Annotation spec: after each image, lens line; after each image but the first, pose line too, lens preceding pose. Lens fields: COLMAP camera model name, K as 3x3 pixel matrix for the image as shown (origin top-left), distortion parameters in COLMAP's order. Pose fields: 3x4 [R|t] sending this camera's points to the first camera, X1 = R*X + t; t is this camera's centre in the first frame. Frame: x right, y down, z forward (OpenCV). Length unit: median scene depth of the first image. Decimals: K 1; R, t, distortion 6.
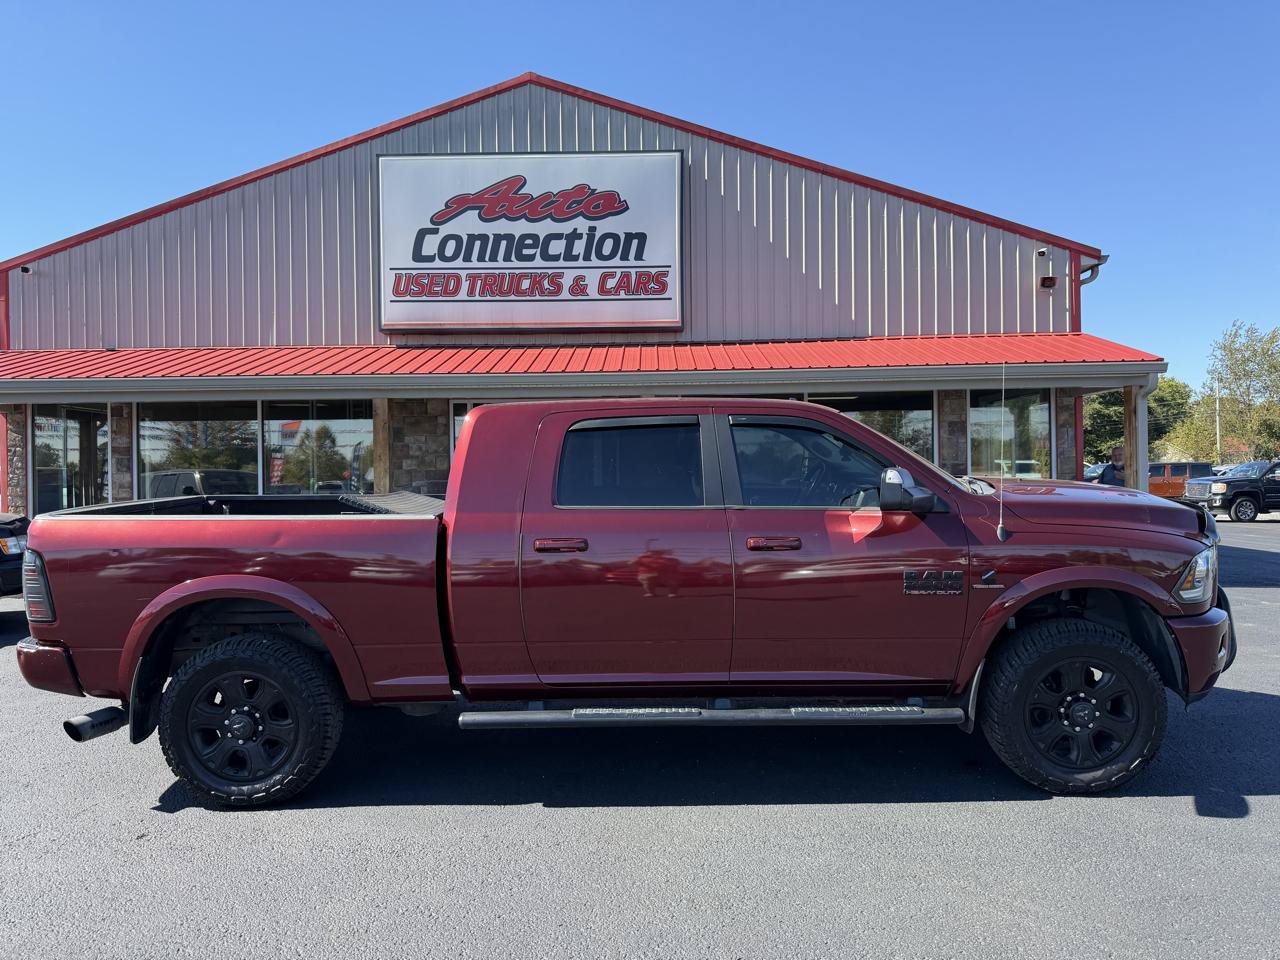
lens RADIAL K [[887.6, 0, 635.9], [0, 887.6, 506.2], [0, 0, 1]] dist [0.144870, -0.203487]
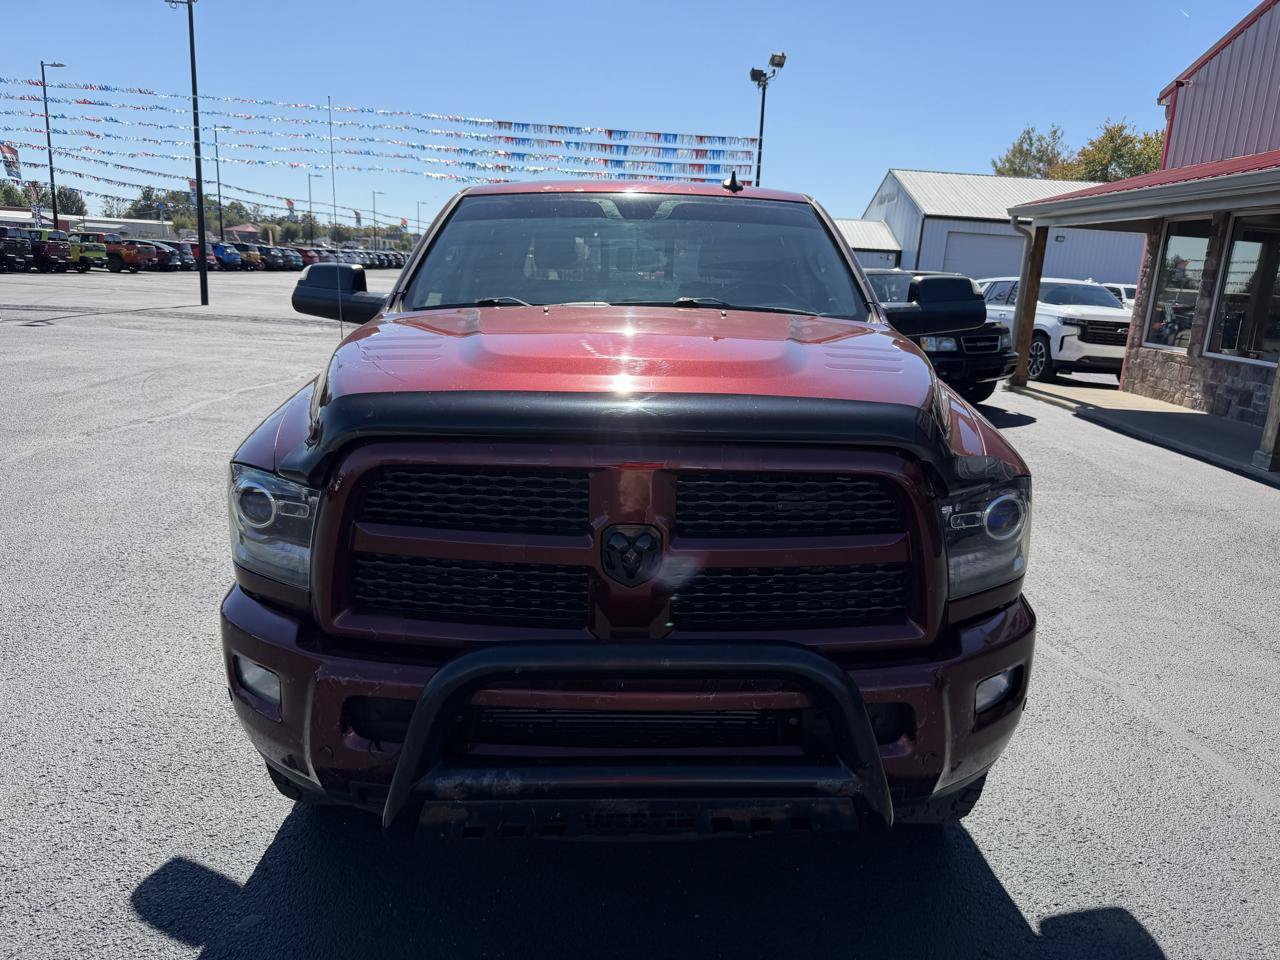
lens RADIAL K [[904.2, 0, 640.0], [0, 904.2, 480.0], [0, 0, 1]] dist [0.003971, -0.001319]
pose [[0.031322, 0.245824, -0.968808, 0.385590], [-0.095390, 0.965595, 0.241924, -0.027989], [0.994947, 0.084837, 0.053694, 0.416817]]
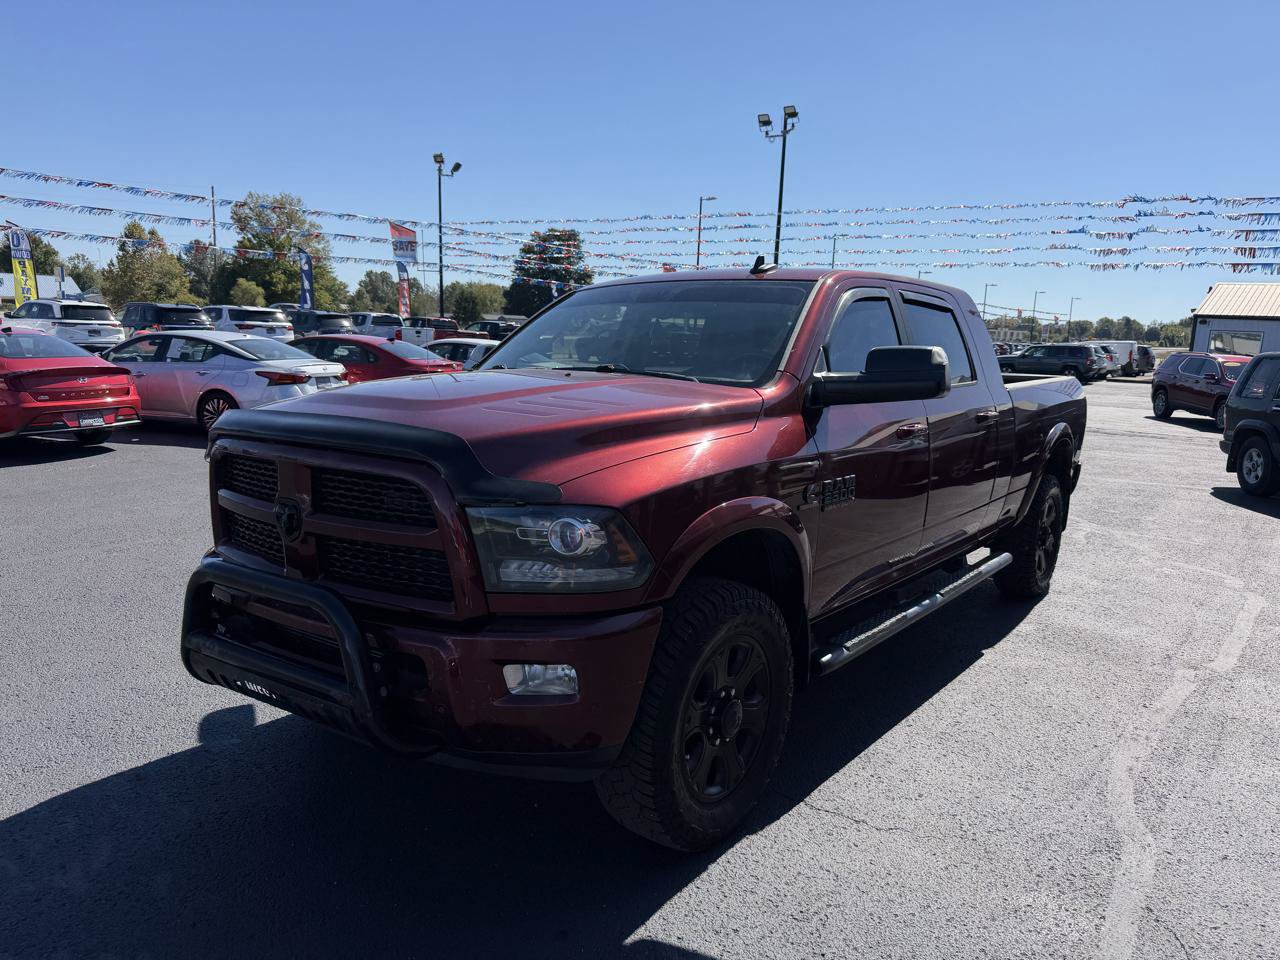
lens RADIAL K [[914.9, 0, 640.3], [0, 914.9, 494.2], [0, 0, 1]] dist [0.005408, -0.008298]
pose [[-0.595885, 0.136623, -0.791363, 0.374550], [-0.057325, 0.975672, 0.211608, -0.040134], [0.801021, 0.171459, -0.573557, 0.621601]]
